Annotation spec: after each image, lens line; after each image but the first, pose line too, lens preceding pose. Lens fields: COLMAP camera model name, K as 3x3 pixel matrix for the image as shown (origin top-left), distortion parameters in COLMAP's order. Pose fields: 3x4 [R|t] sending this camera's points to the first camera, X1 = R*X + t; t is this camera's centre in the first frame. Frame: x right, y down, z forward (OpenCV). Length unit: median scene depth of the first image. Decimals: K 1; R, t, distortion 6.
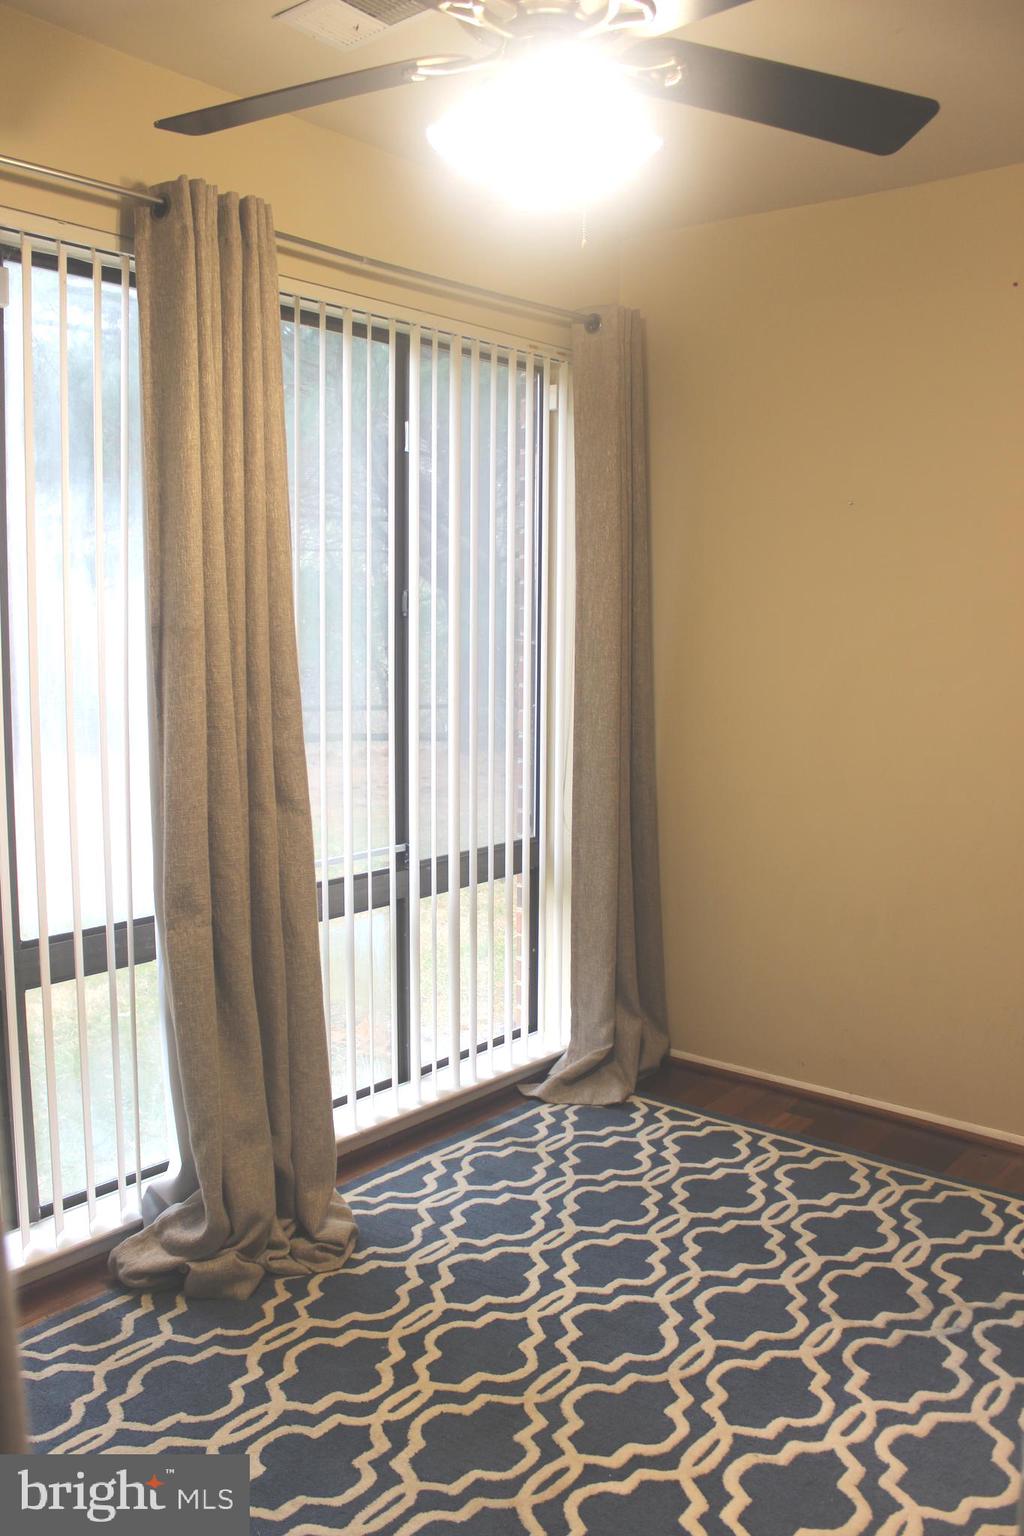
lens RADIAL K [[1276.1, 0, 463.7], [0, 1276.1, 793.0], [0, 0, 1]] dist [-0.137337, 0.094382]
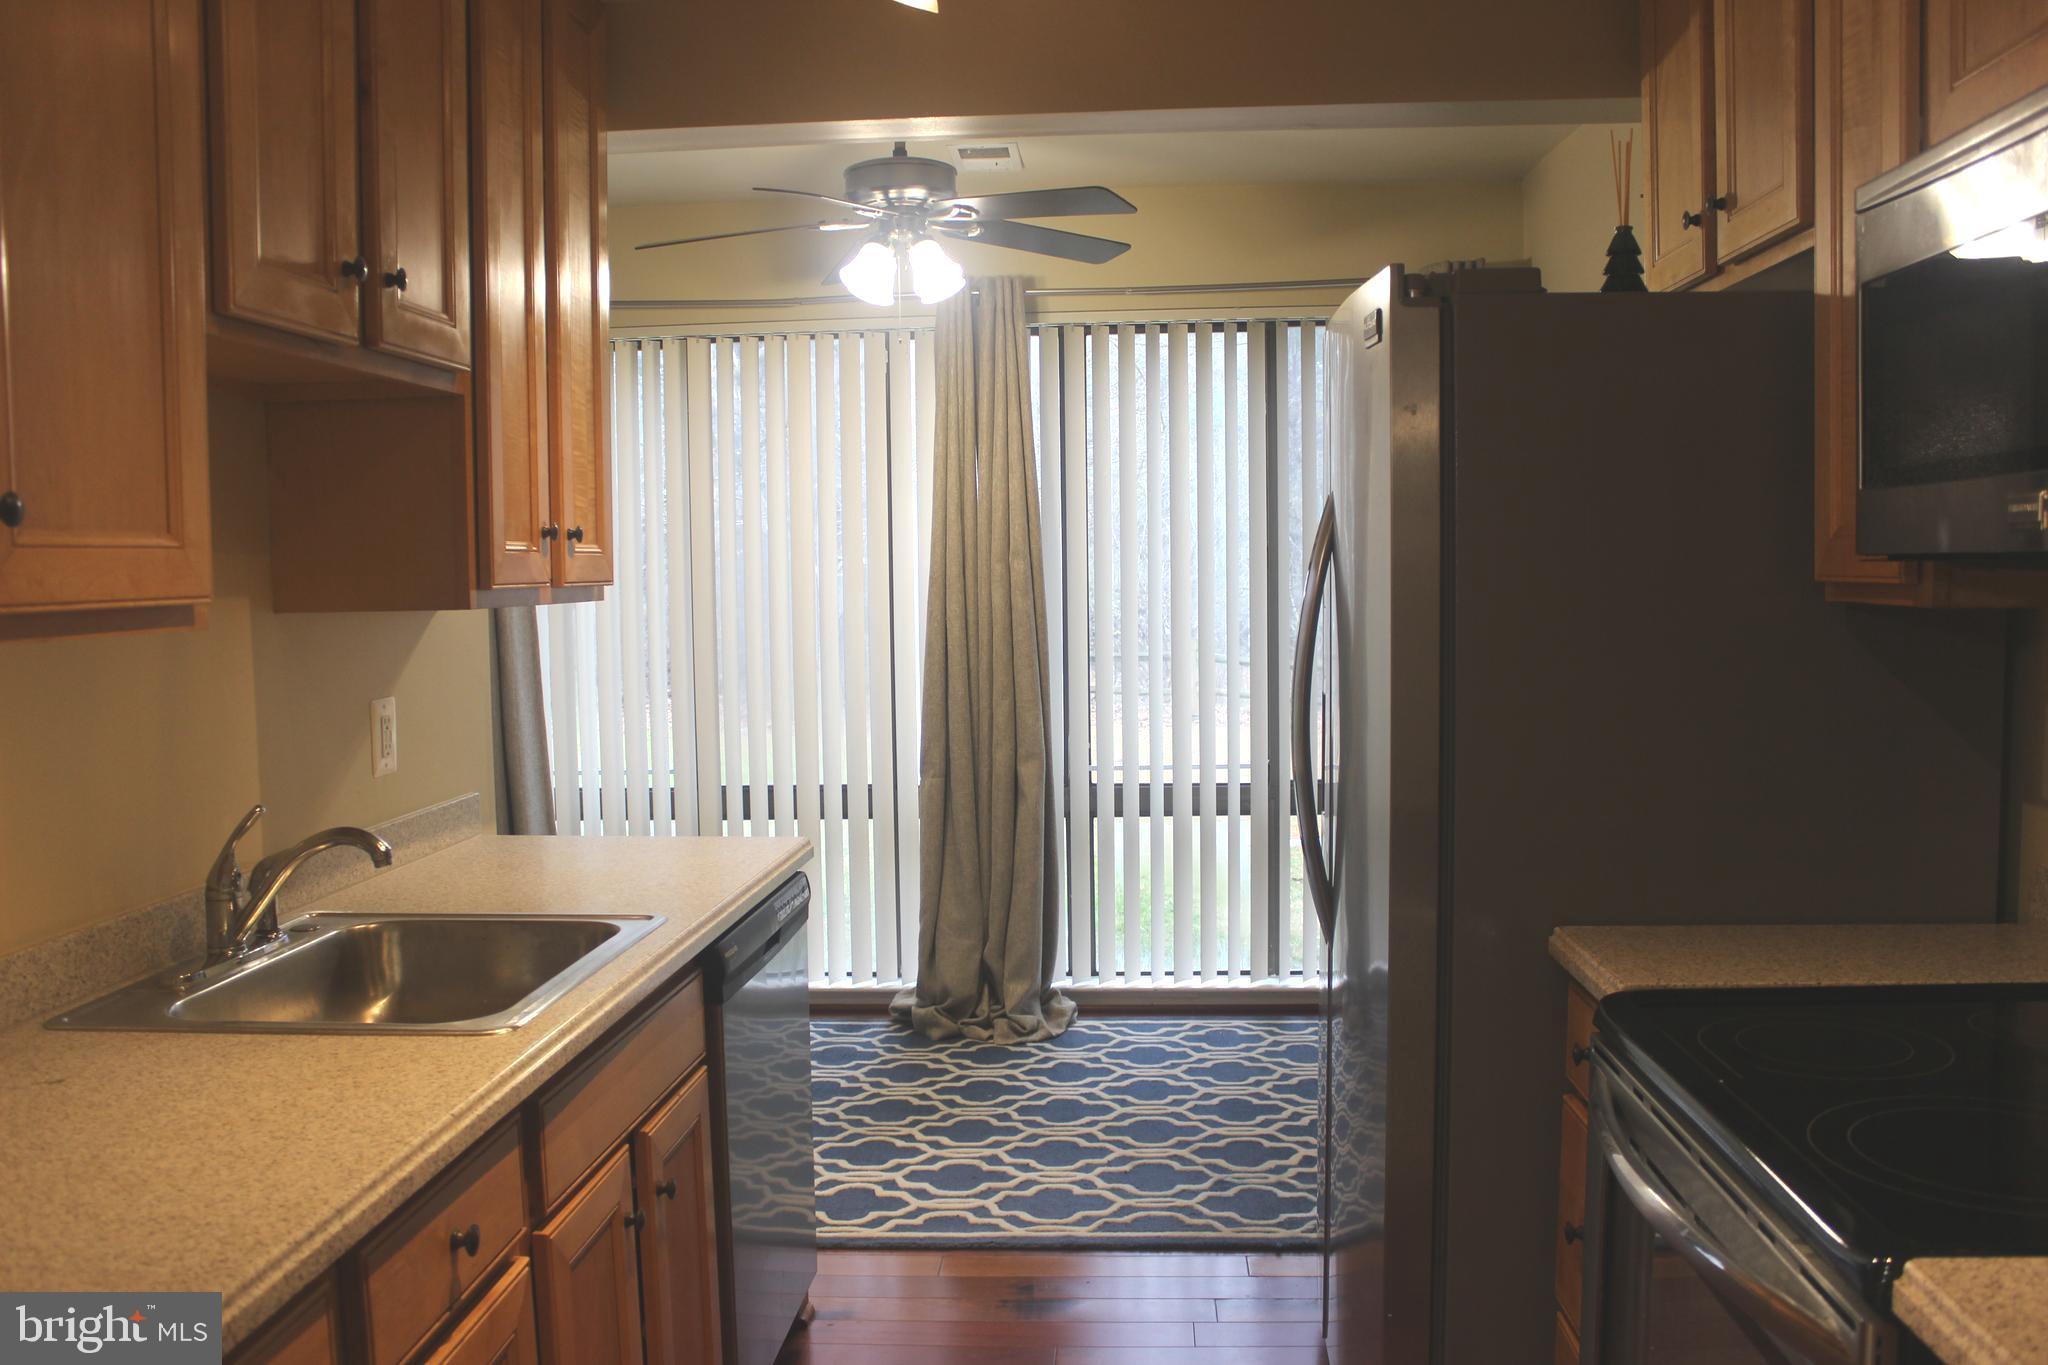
lens RADIAL K [[1701.5, 0, 1029.5], [0, 1701.5, 699.3], [0, 0, 1]] dist [-0.137337, 0.094382]
pose [[0.603717, 0.050093, -0.795623, 1.459614], [-0.081720, 0.996655, 0.000742, -0.004754], [0.792999, 0.064571, 0.605791, -0.146619]]
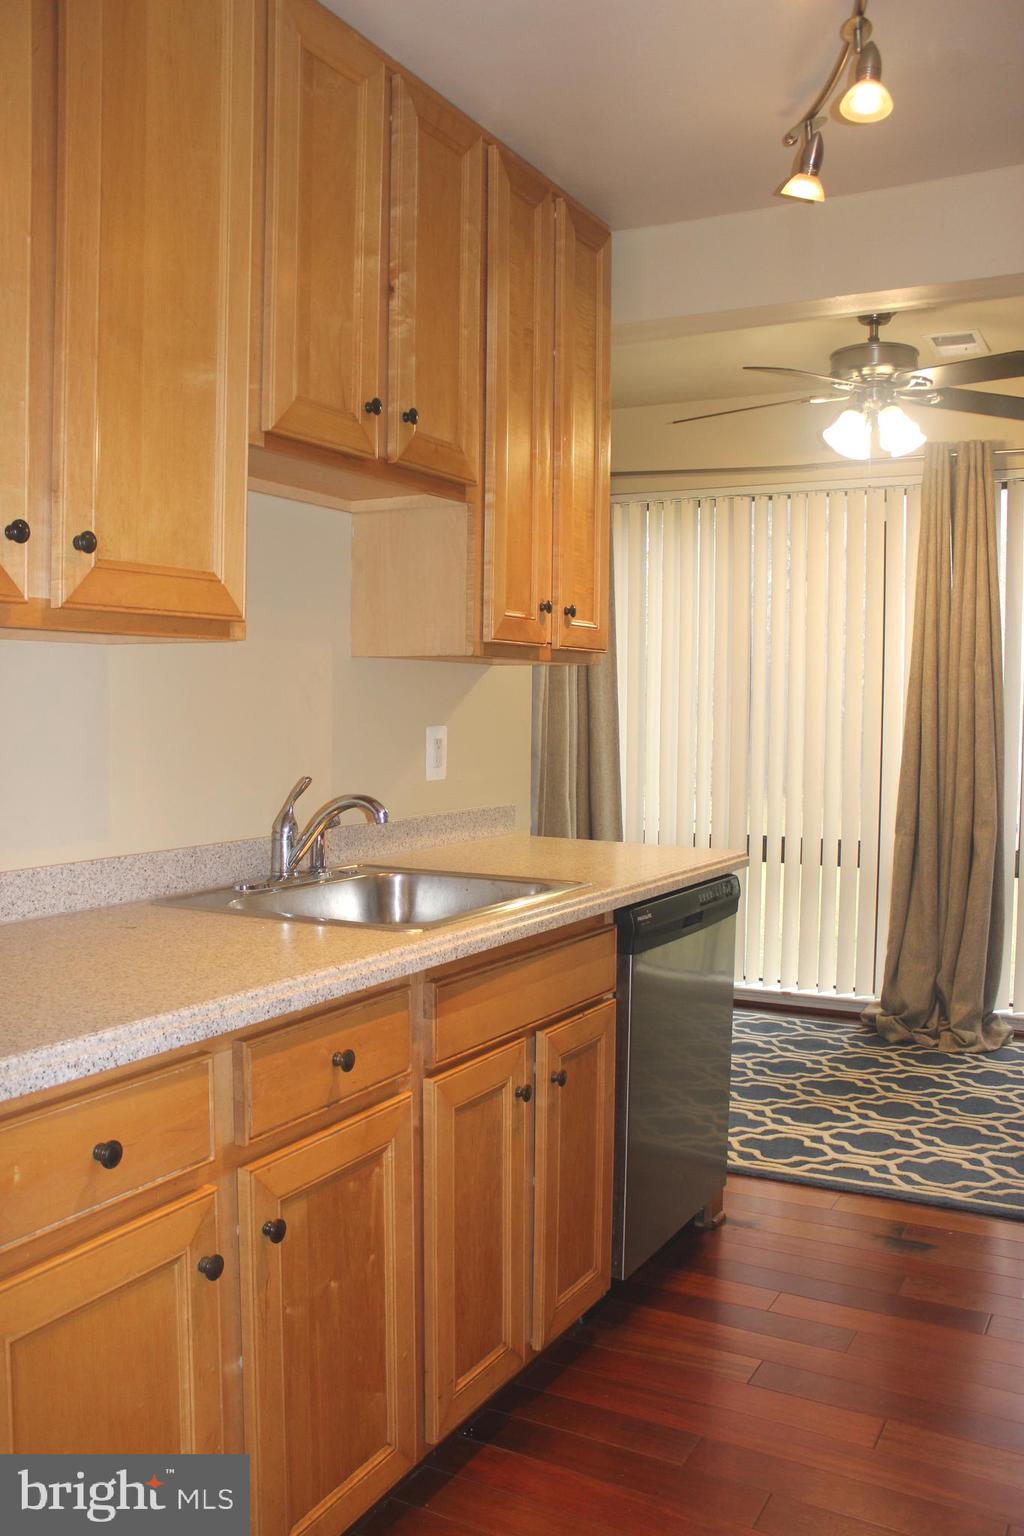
lens RADIAL K [[1276.1, 0, 516.0], [0, 1276.1, 771.2], [0, 0, 1]] dist [-0.137337, 0.094382]
pose [[0.212338, 0.050060, -0.975913, 1.513896], [-0.130527, 0.991191, 0.022443, 0.036096], [0.968440, 0.122617, 0.217001, 0.000337]]
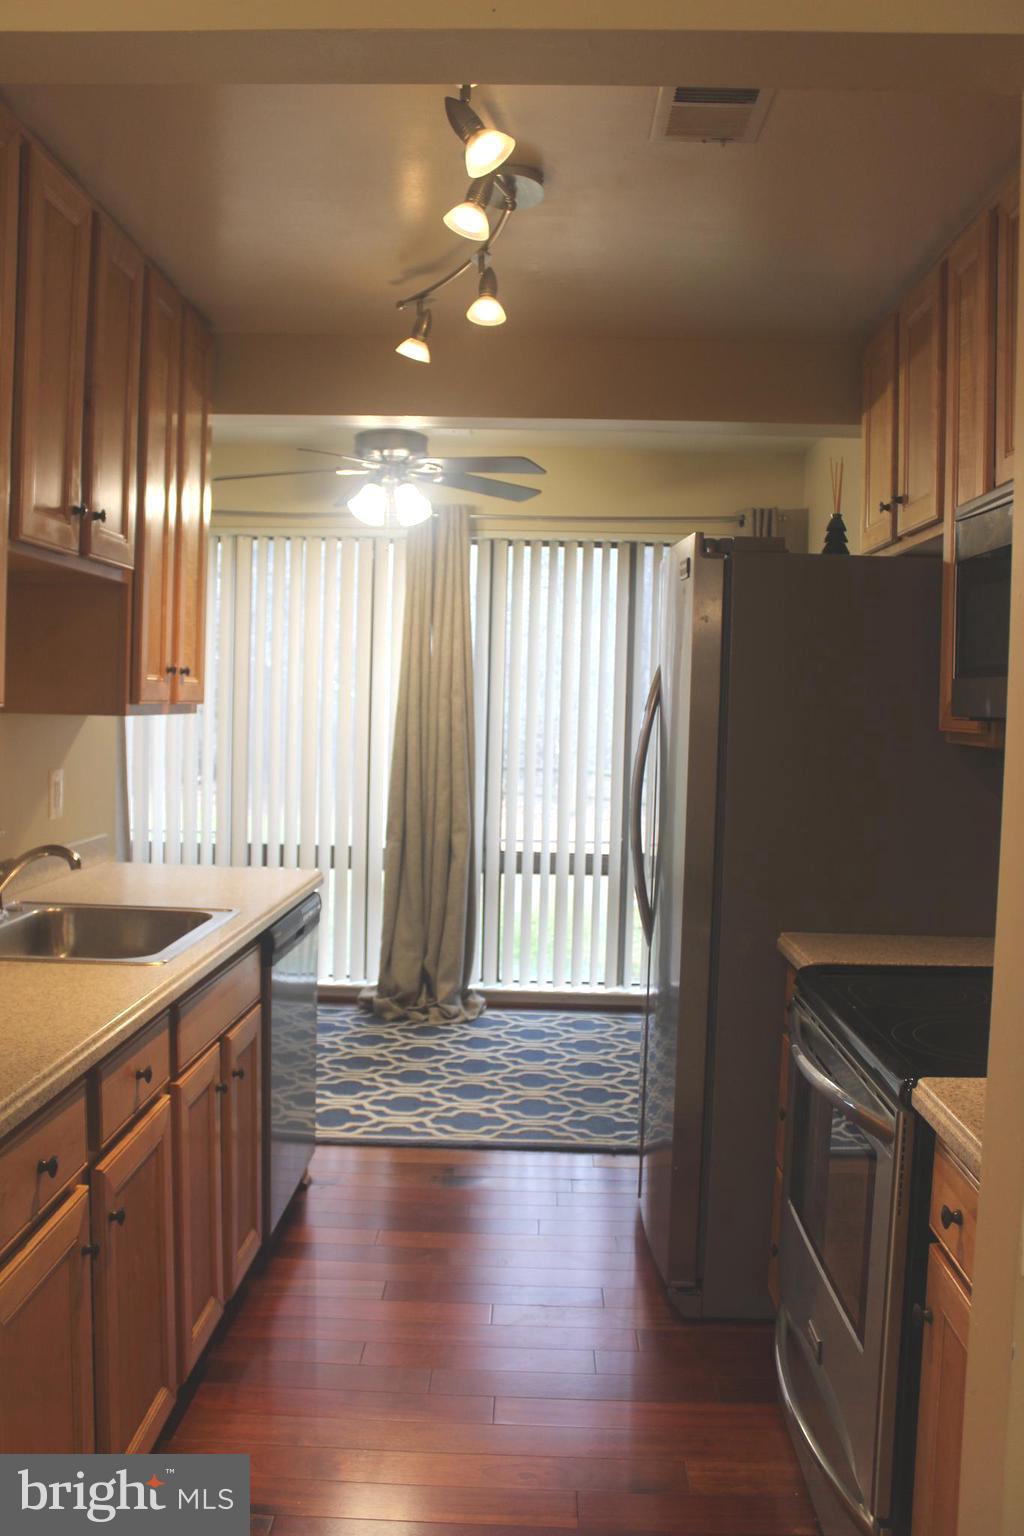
lens RADIAL K [[1276.1, 0, 511.0], [0, 1276.1, 768.3], [0, 0, 1]] dist [-0.137337, 0.094382]
pose [[0.636801, 0.054083, -0.769129, 1.627074], [-0.118283, 0.992581, -0.028137, 0.009490], [0.761901, 0.108893, 0.638474, -0.290140]]
